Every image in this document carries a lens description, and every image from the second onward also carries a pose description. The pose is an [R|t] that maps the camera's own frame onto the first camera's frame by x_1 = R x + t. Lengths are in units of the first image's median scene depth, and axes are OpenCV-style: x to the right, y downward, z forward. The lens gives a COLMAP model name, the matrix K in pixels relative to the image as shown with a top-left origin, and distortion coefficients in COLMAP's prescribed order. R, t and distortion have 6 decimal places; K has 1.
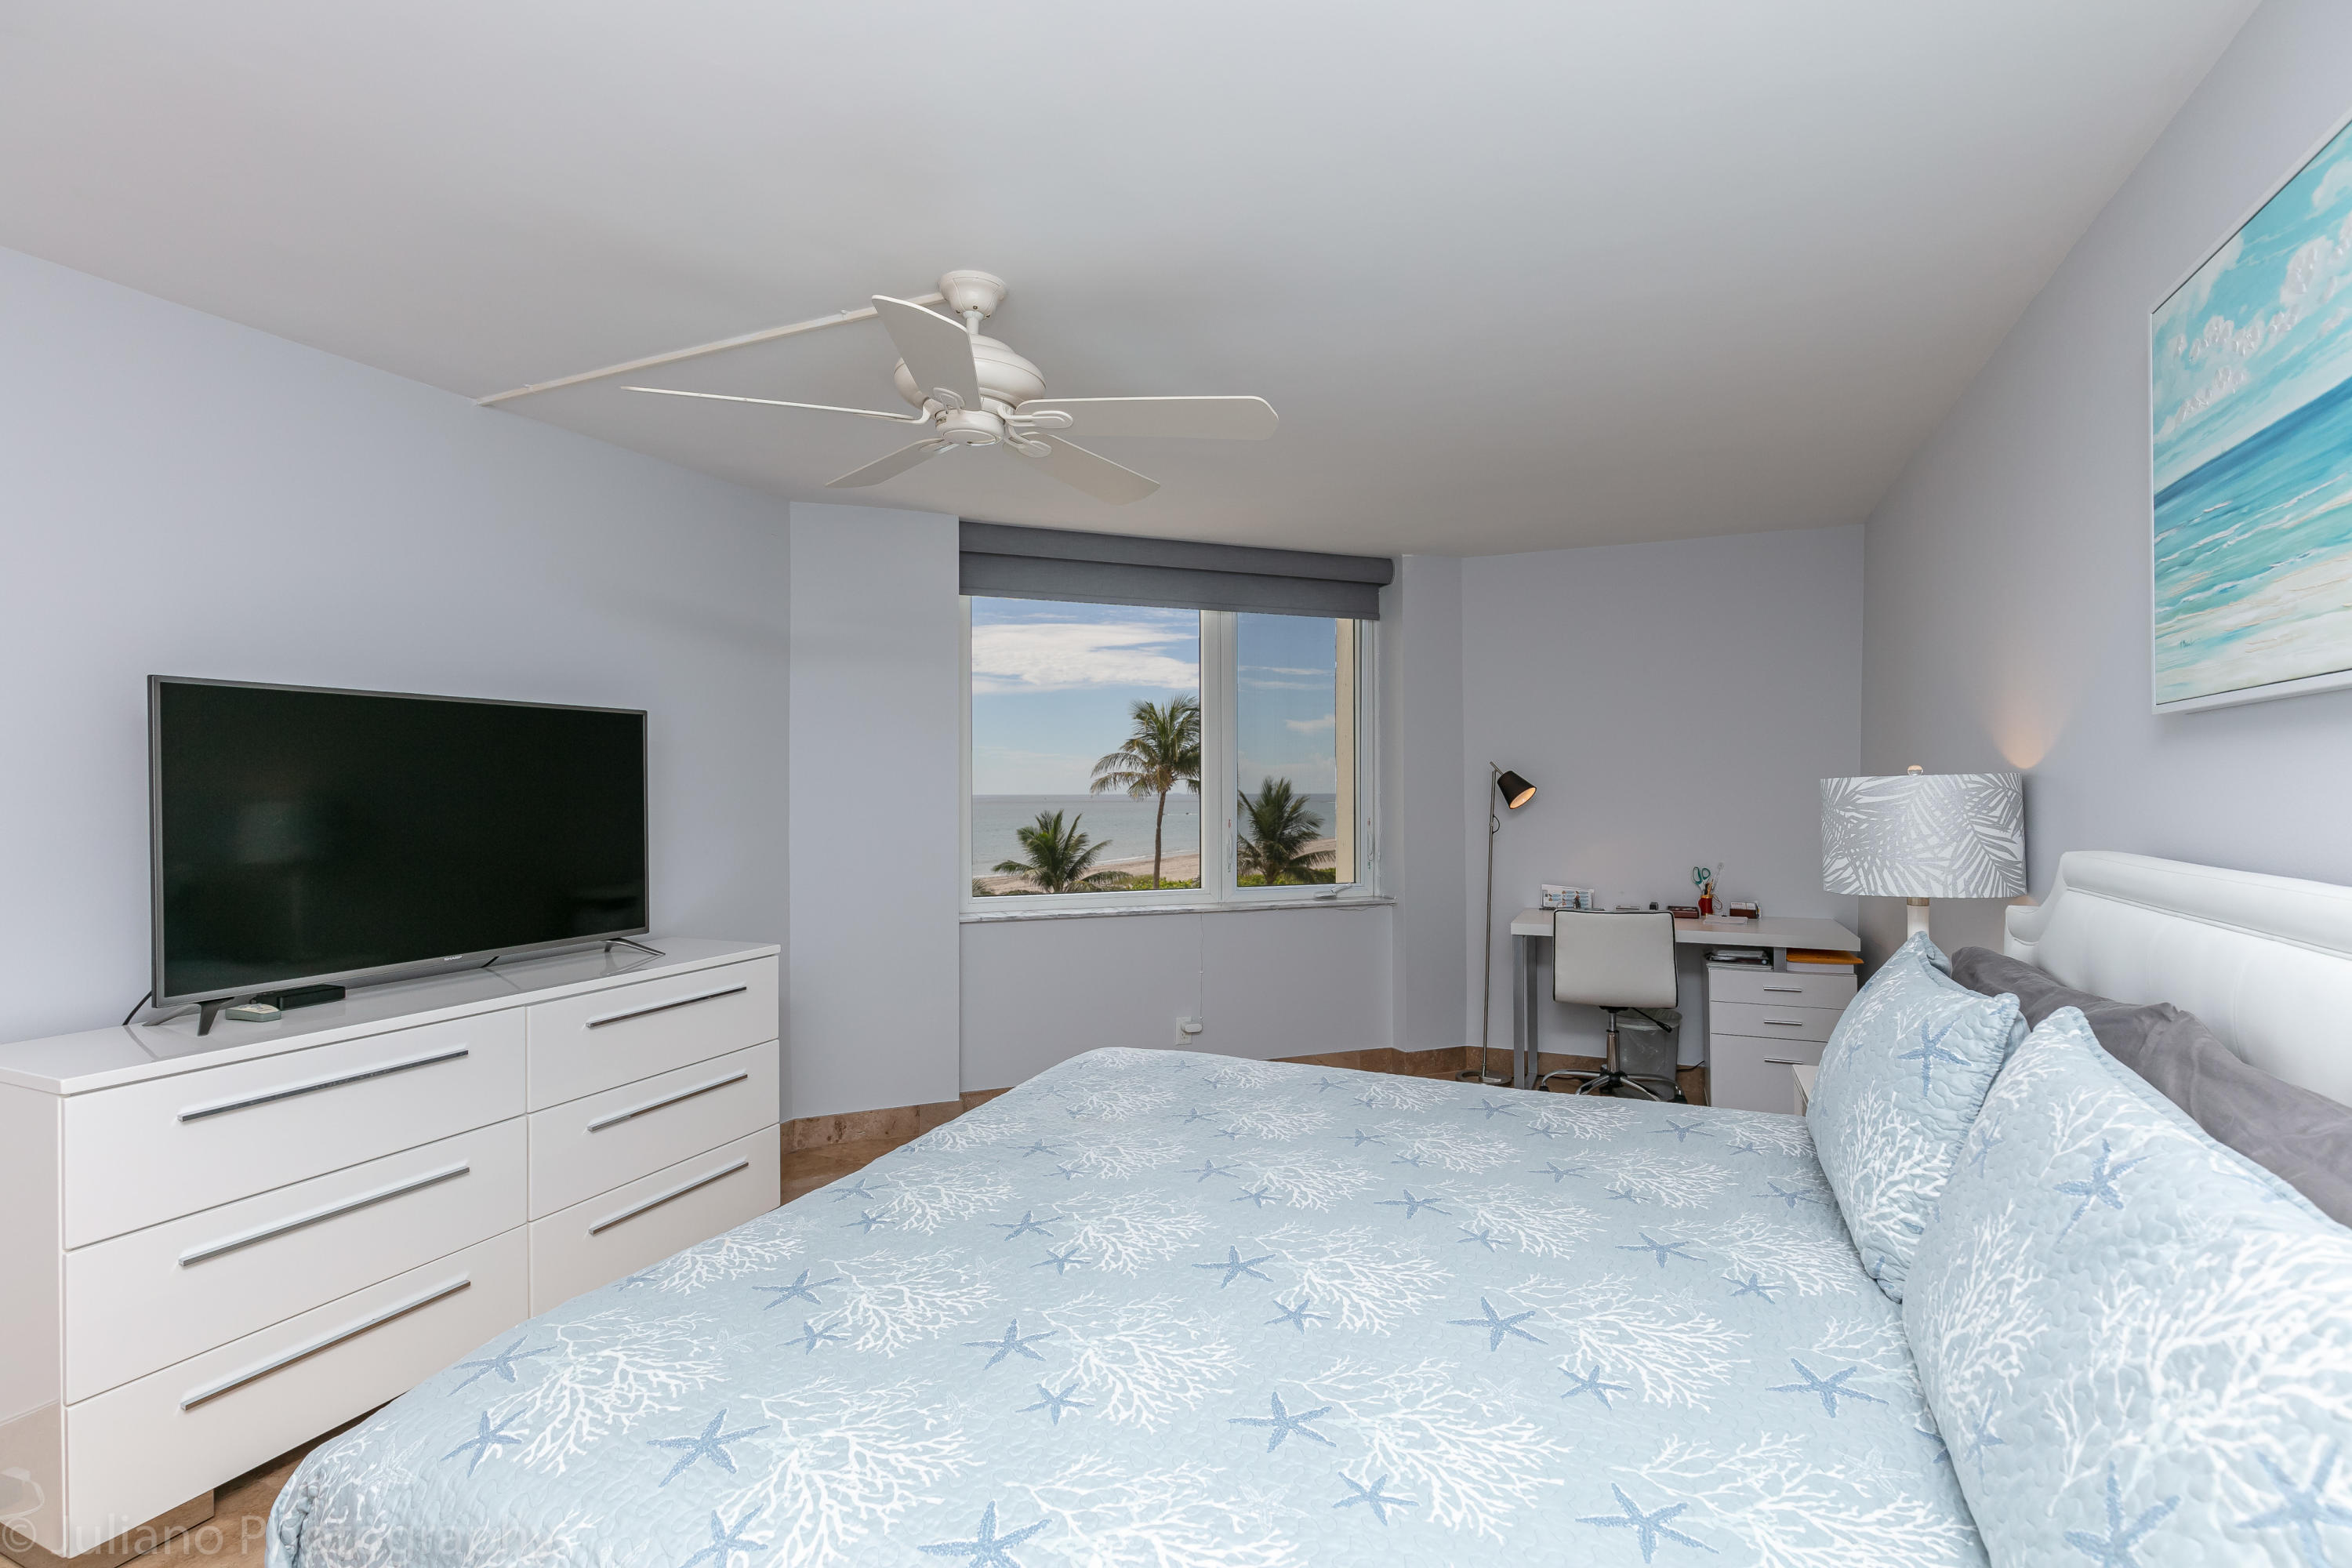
lens RADIAL K [[1053.6, 0, 1193.4], [0, 1053.6, 792.7], [0, 0, 1]] dist [0.001815, -0.001242]
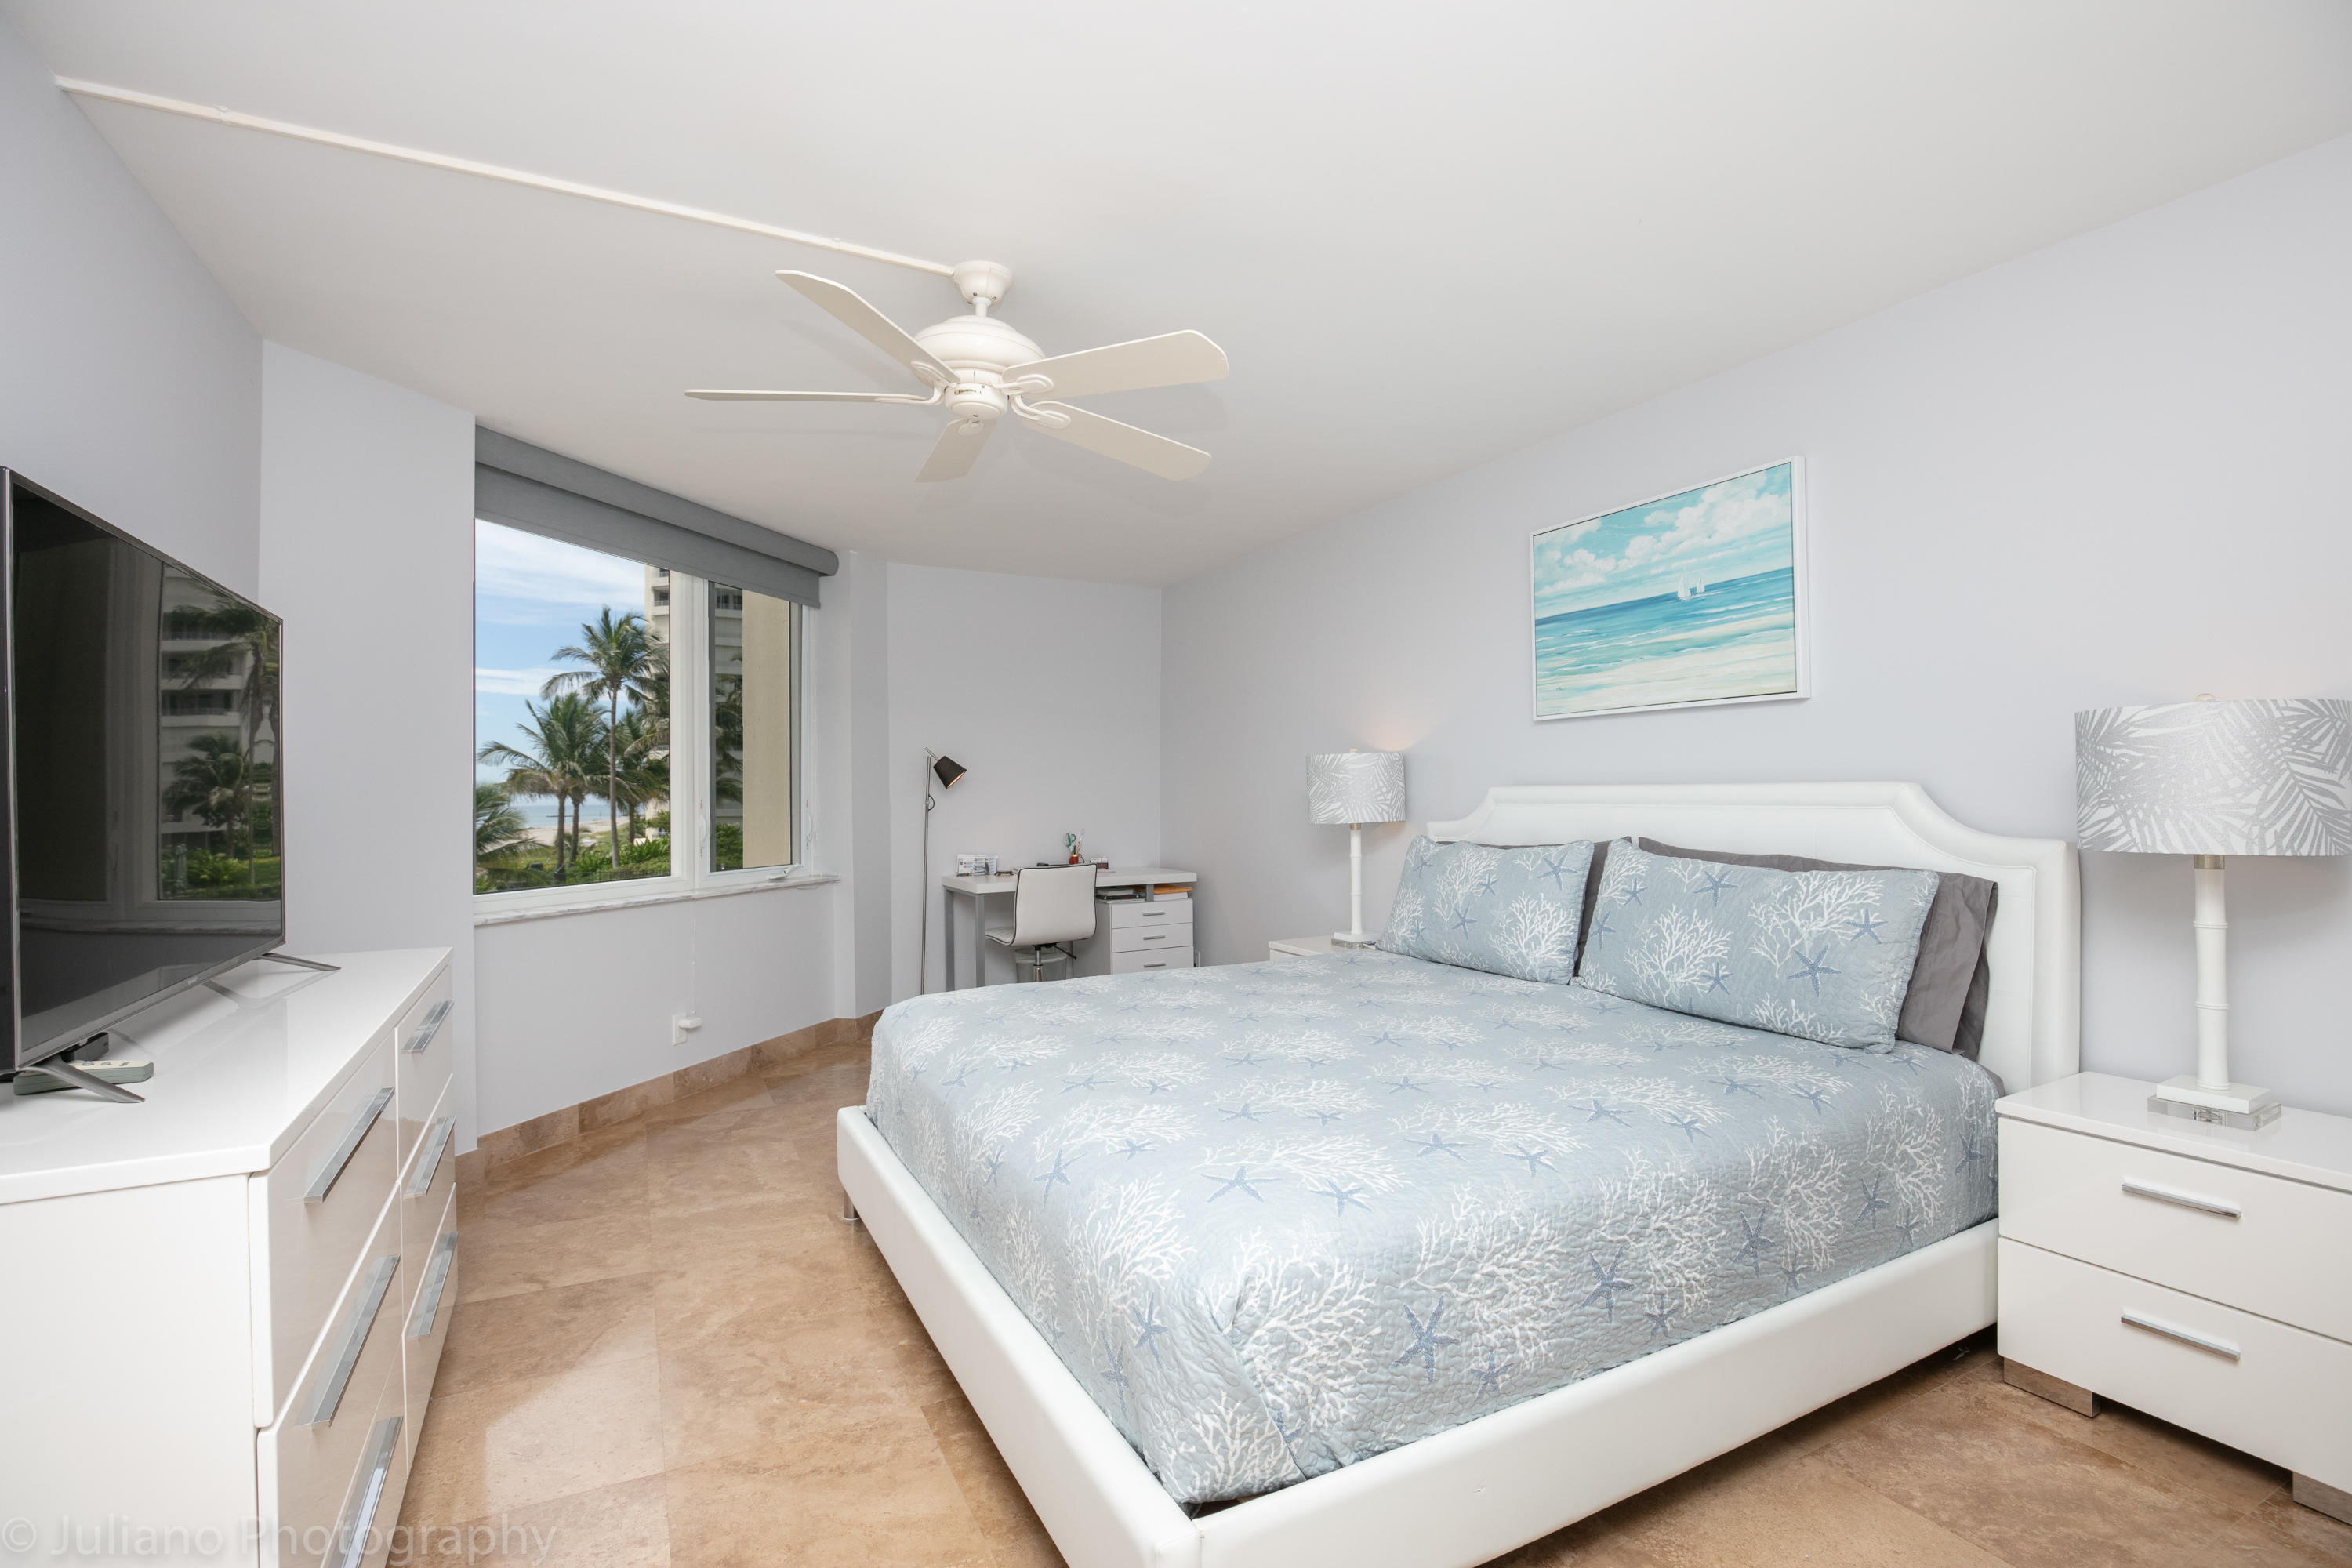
lens RADIAL K [[1053.6, 0, 1174.8], [0, 1053.6, 785.8], [0, 0, 1]] dist [0.001815, -0.001242]
pose [[0.627254, 0.000274, 0.778815, -0.512469], [0.011033, 0.999896, -0.009238, 0.029496], [-0.778737, 0.014387, 0.627186, 0.090792]]
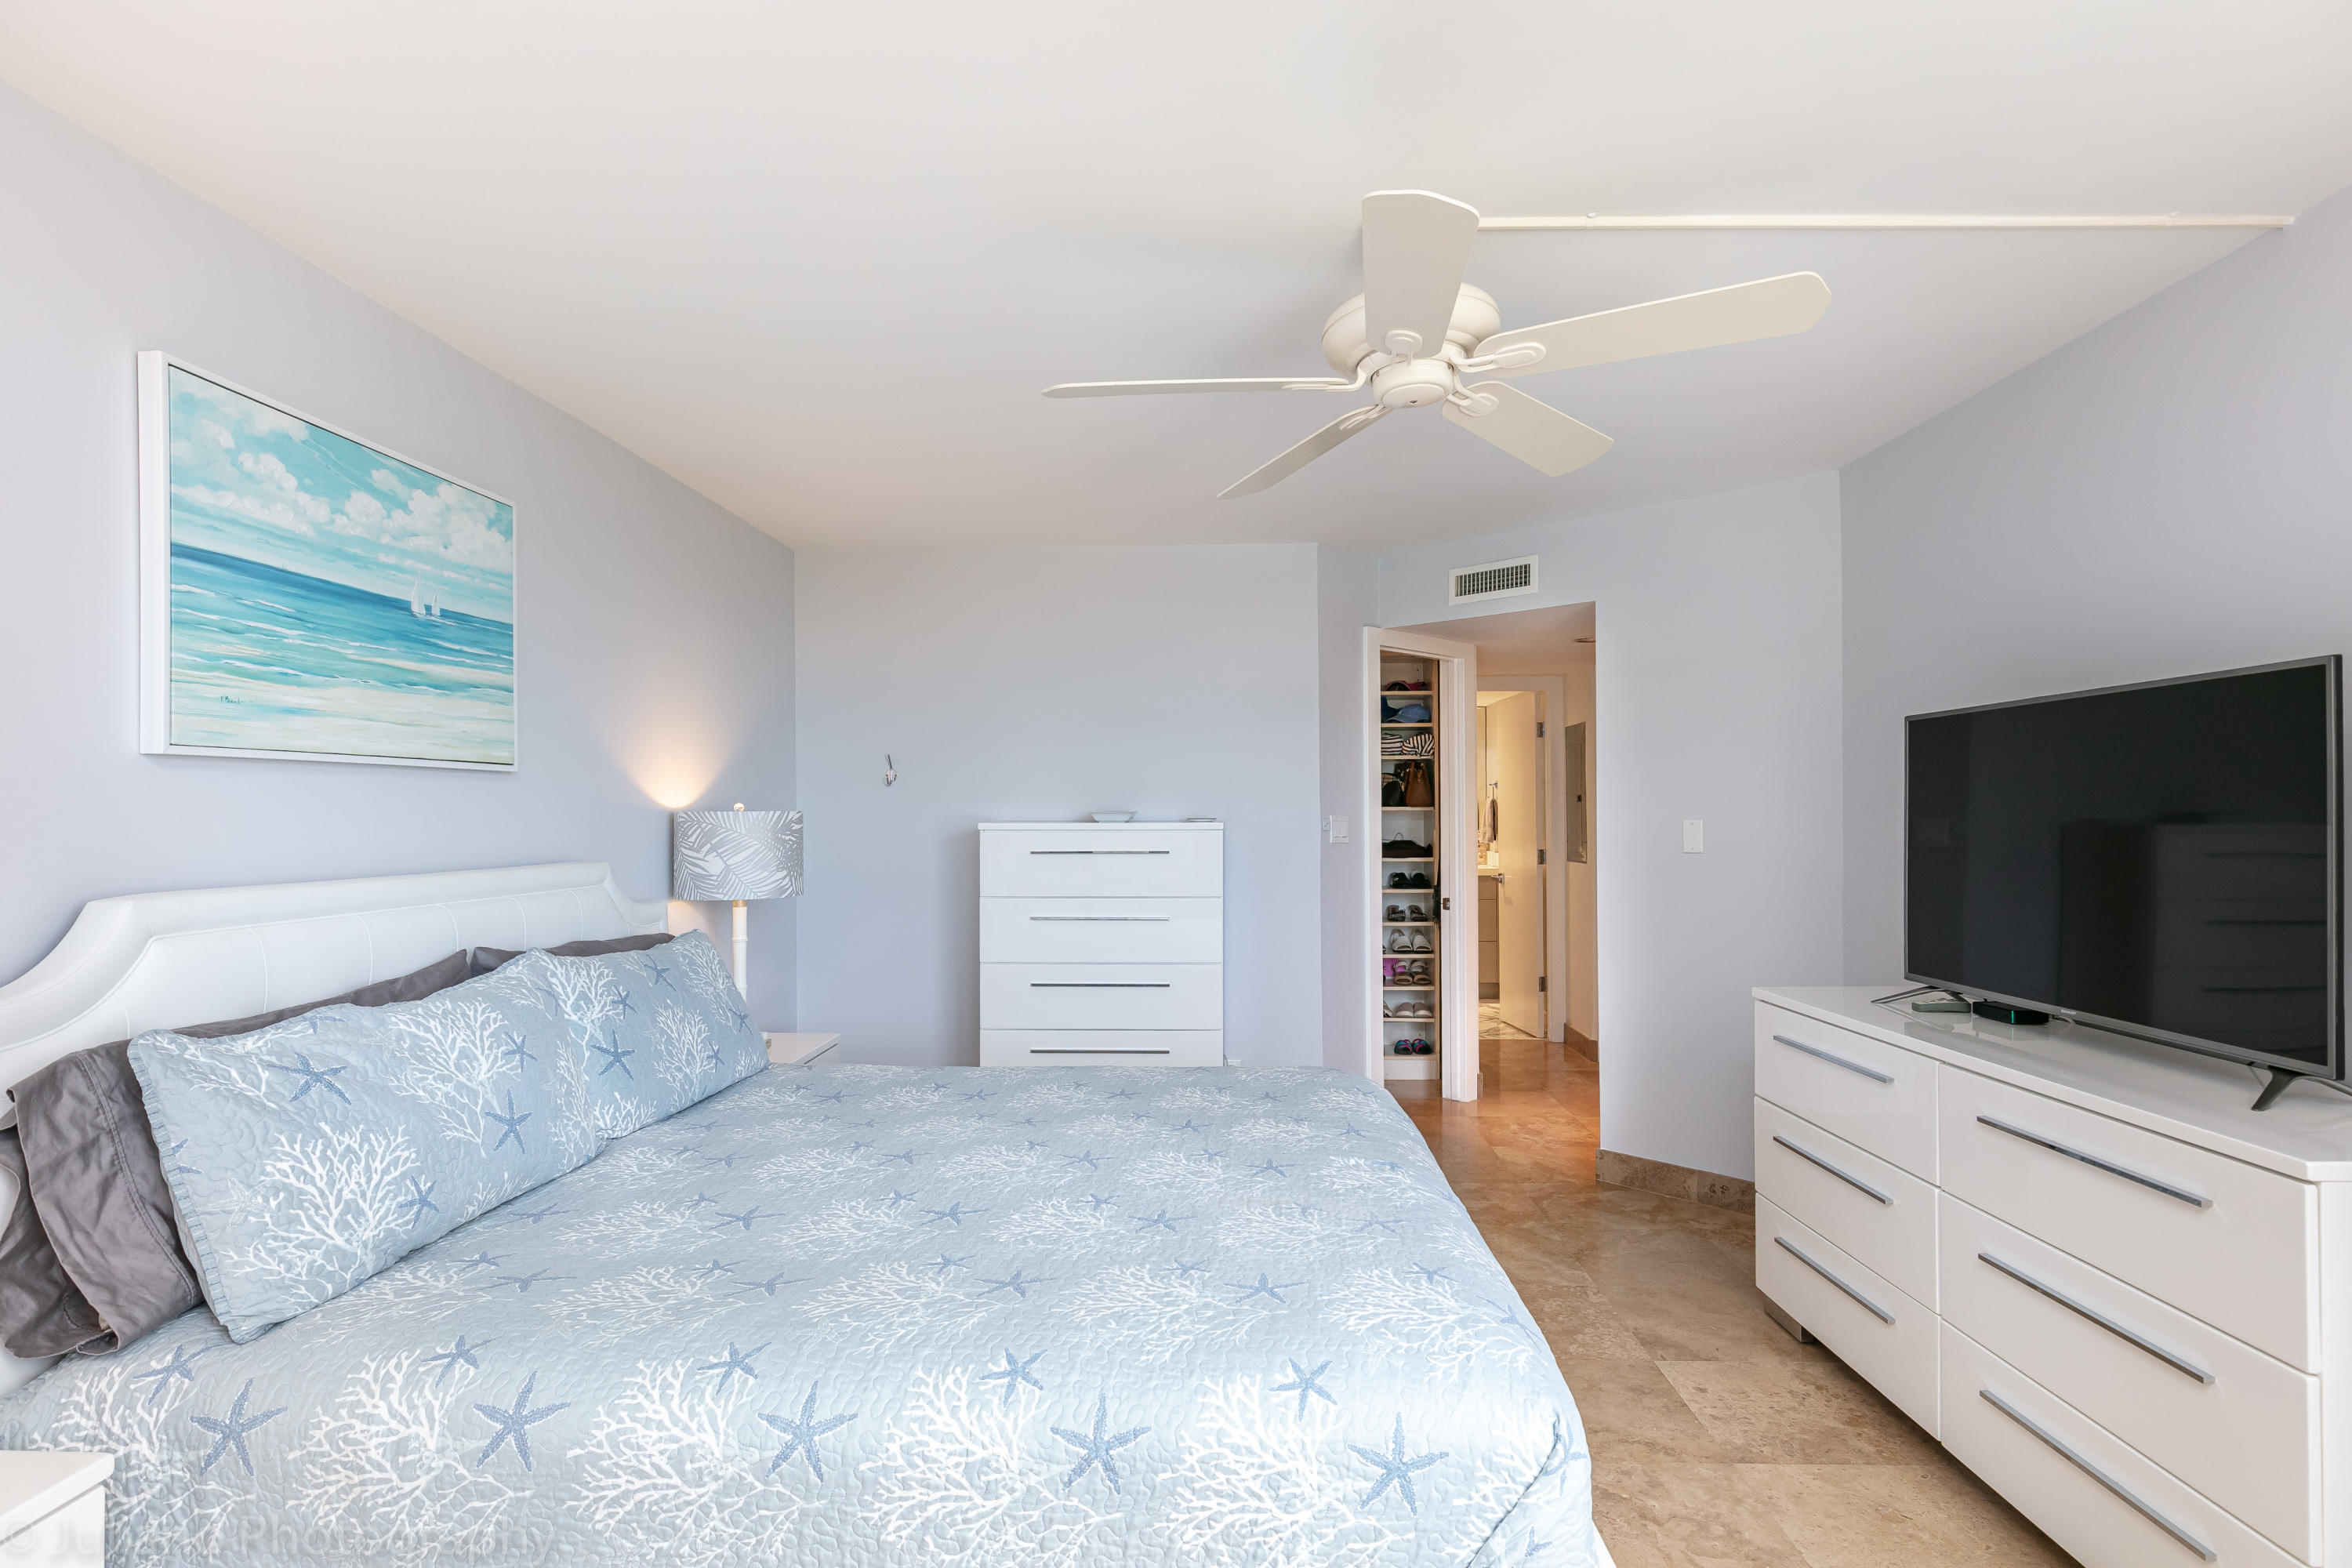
lens RADIAL K [[1153.7, 0, 1168.9], [0, 1153.7, 818.8], [0, 0, 1]] dist [-0.003324, -0.000585]
pose [[-0.941047, 0.004090, -0.338251, 0.152868], [0.000941, 0.999955, 0.009472, -0.008494], [0.338275, 0.008595, -0.941008, 0.983343]]
